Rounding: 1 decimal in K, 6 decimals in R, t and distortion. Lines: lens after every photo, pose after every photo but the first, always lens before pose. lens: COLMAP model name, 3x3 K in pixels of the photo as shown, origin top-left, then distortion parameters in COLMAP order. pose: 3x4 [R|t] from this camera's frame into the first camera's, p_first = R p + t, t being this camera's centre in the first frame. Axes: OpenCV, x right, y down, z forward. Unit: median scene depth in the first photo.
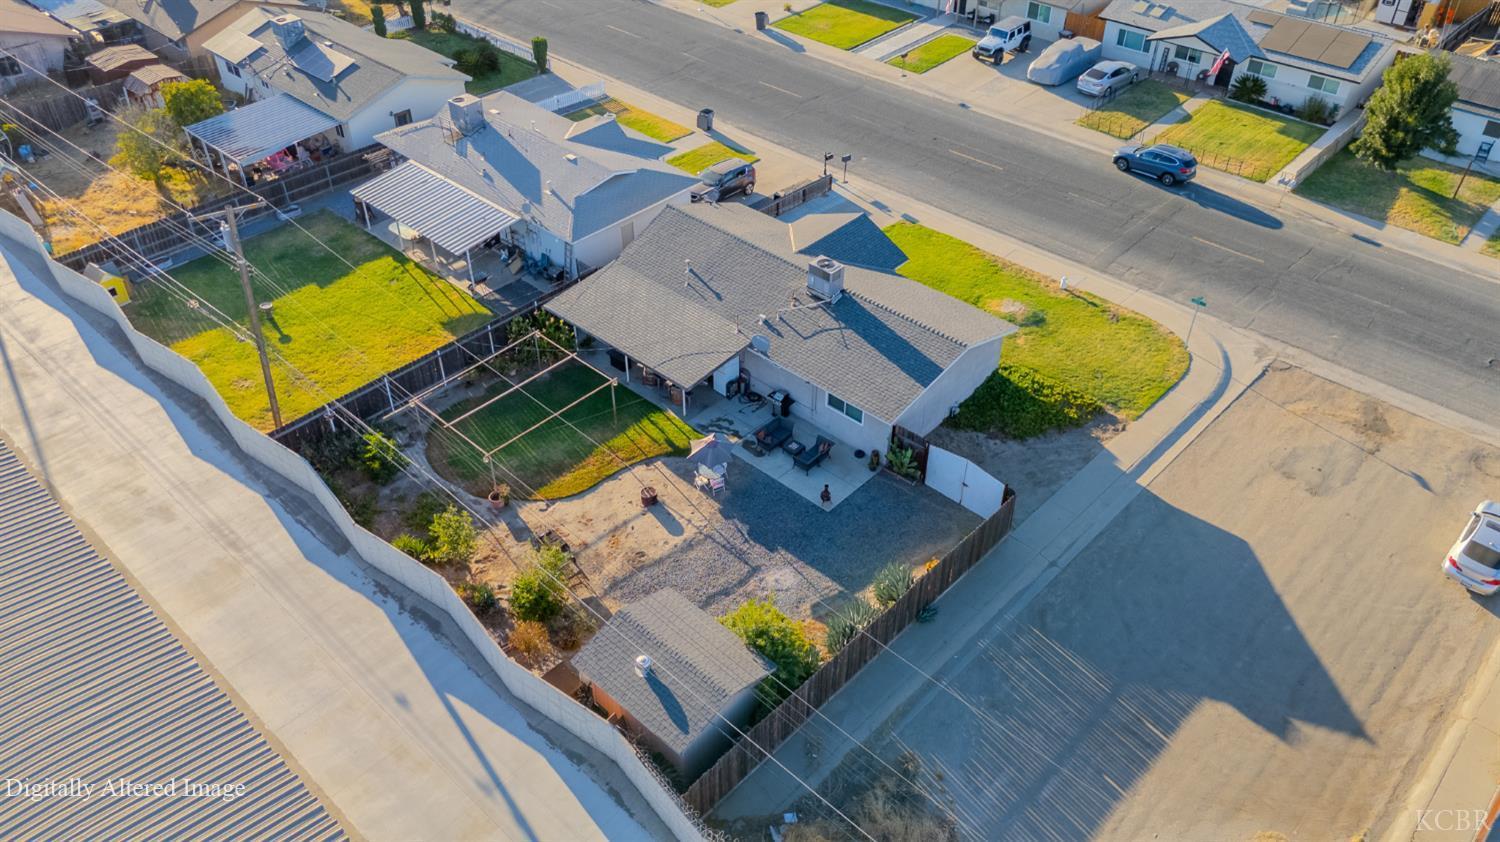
lens RADIAL K [[1115.5, 0, 749.2], [0, 1115.5, 418.2], [0, 0, 1]] dist [0.057536, -0.050386]
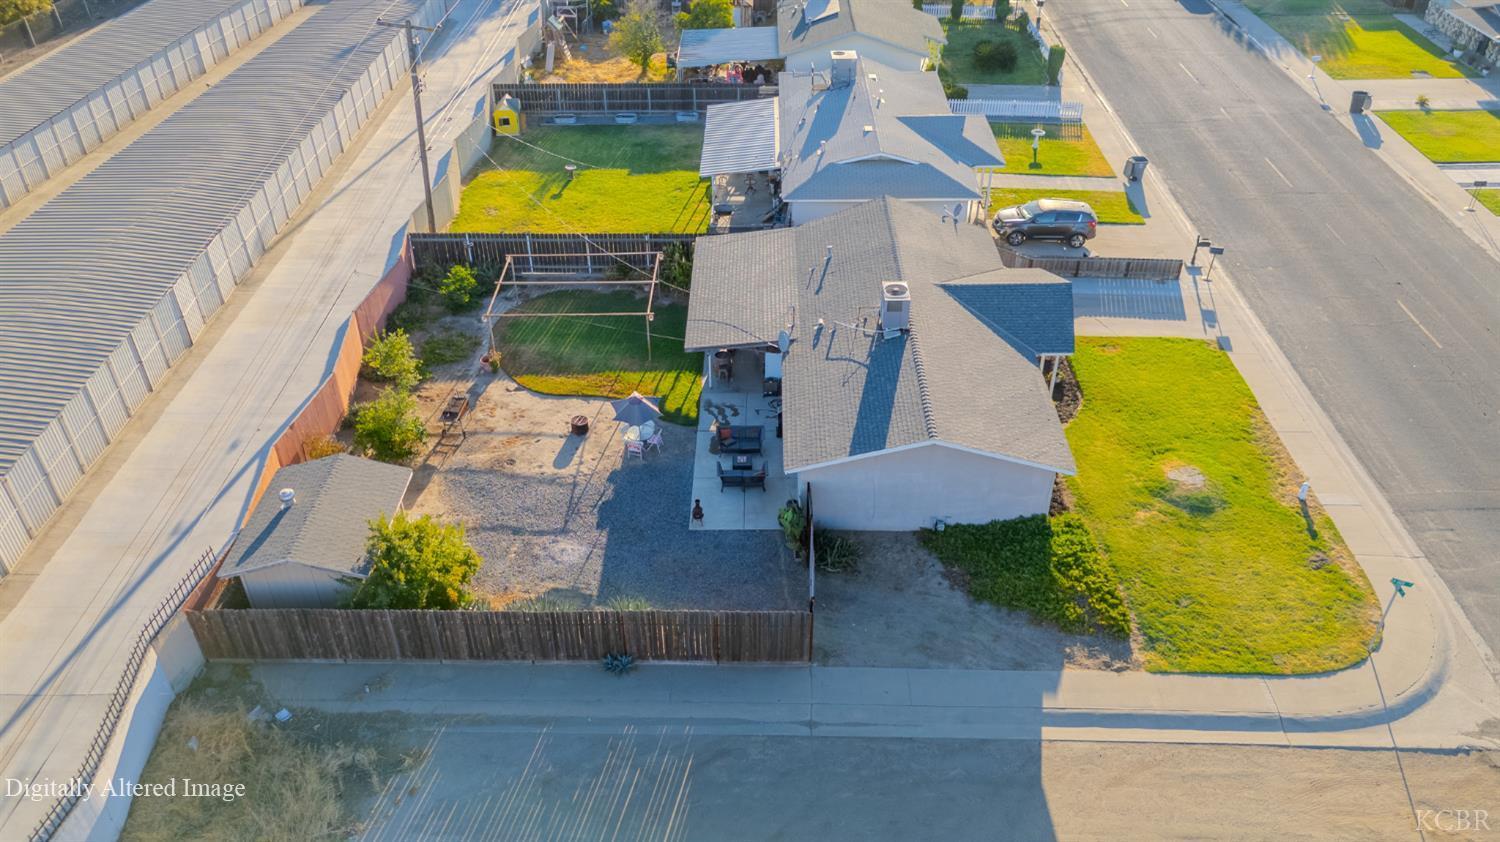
lens RADIAL K [[1107.9, 0, 750.6], [0, 1107.9, 424.1], [0, 0, 1]] dist [0.088999, -0.107412]
pose [[0.674256, 0.429613, -0.600676, 0.514955], [-0.456320, 0.881887, 0.118522, -0.097294], [0.580647, 0.194187, 0.790658, 0.306808]]
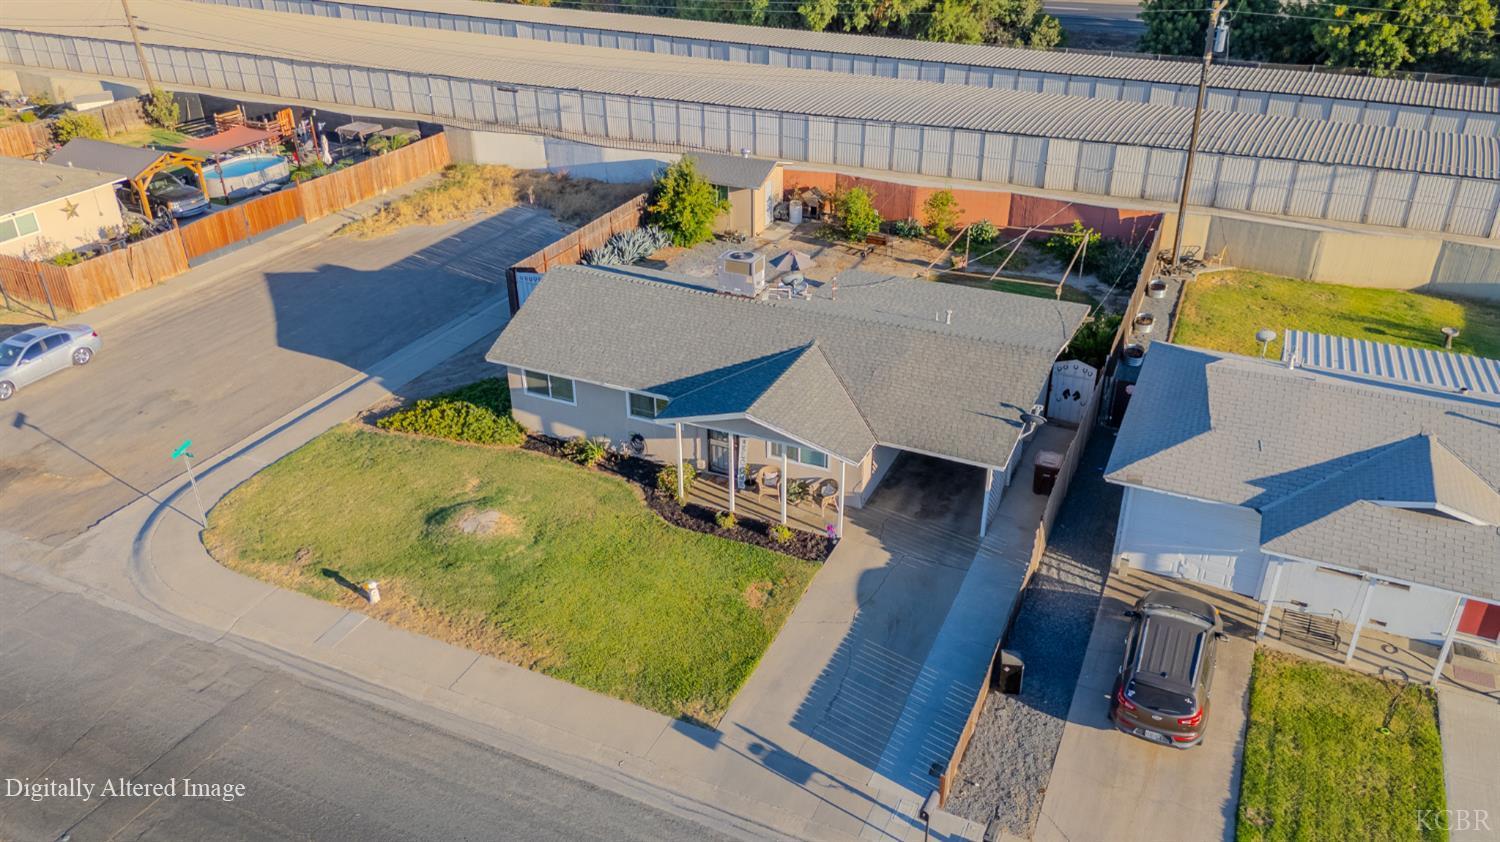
lens RADIAL K [[1112.6, 0, 750.0], [0, 1112.6, 421.0], [0, 0, 1]] dist [0.073662, -0.078791]
pose [[-0.949966, 0.157684, -0.269632, 0.279791], [-0.187662, 0.401942, 0.896229, -0.761253], [0.249697, 0.901986, -0.352240, 1.340113]]
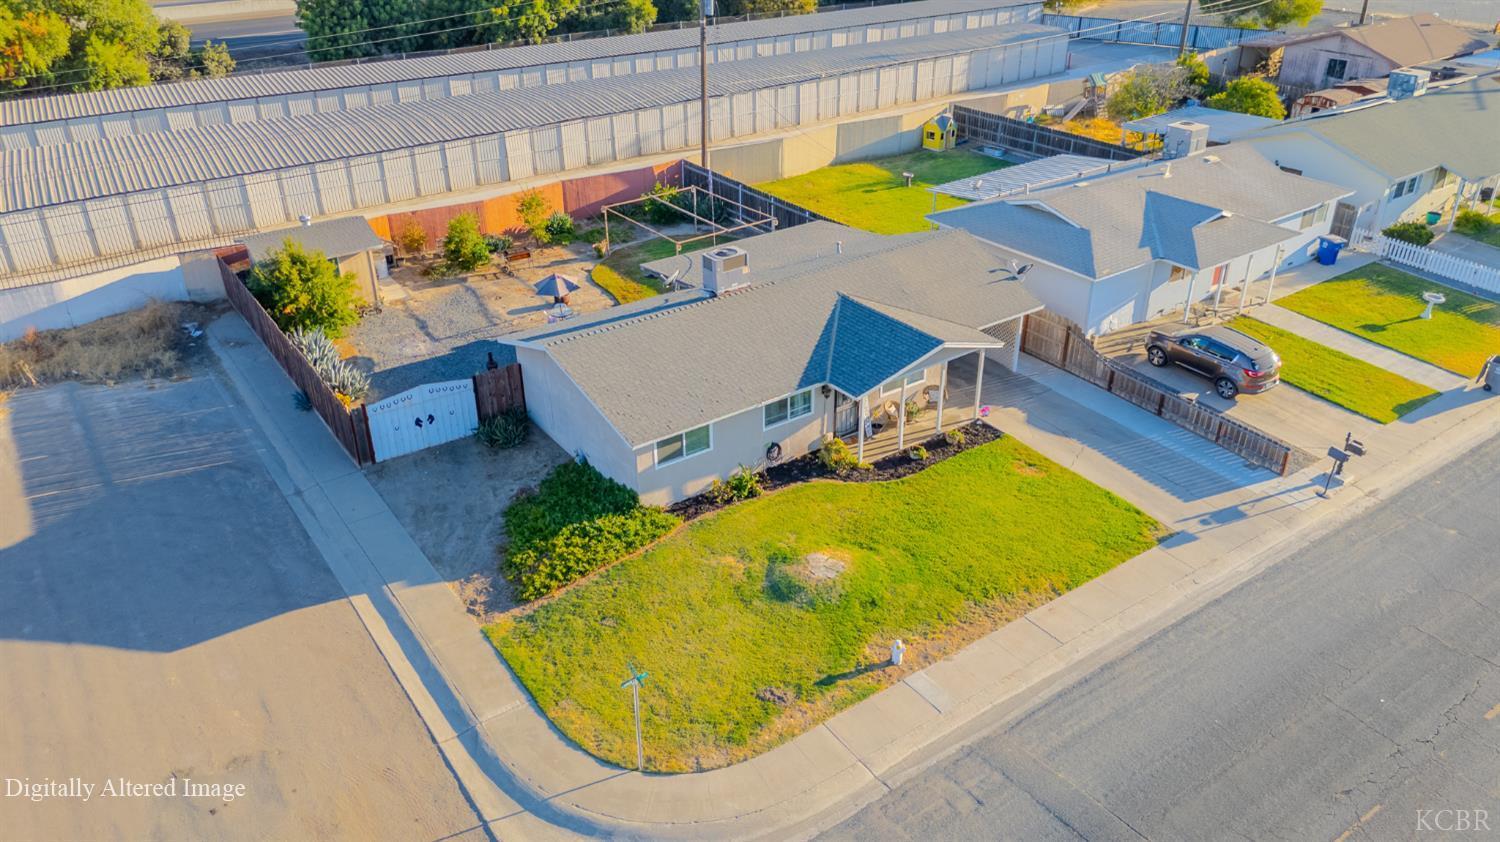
lens RADIAL K [[1112.6, 0, 750.0], [0, 1112.6, 421.0], [0, 0, 1]] dist [0.073662, -0.078791]
pose [[-0.201484, 0.474858, -0.856688, 0.768877], [-0.602296, 0.629665, 0.490674, -0.445536], [0.772427, 0.614843, 0.159138, 0.938482]]
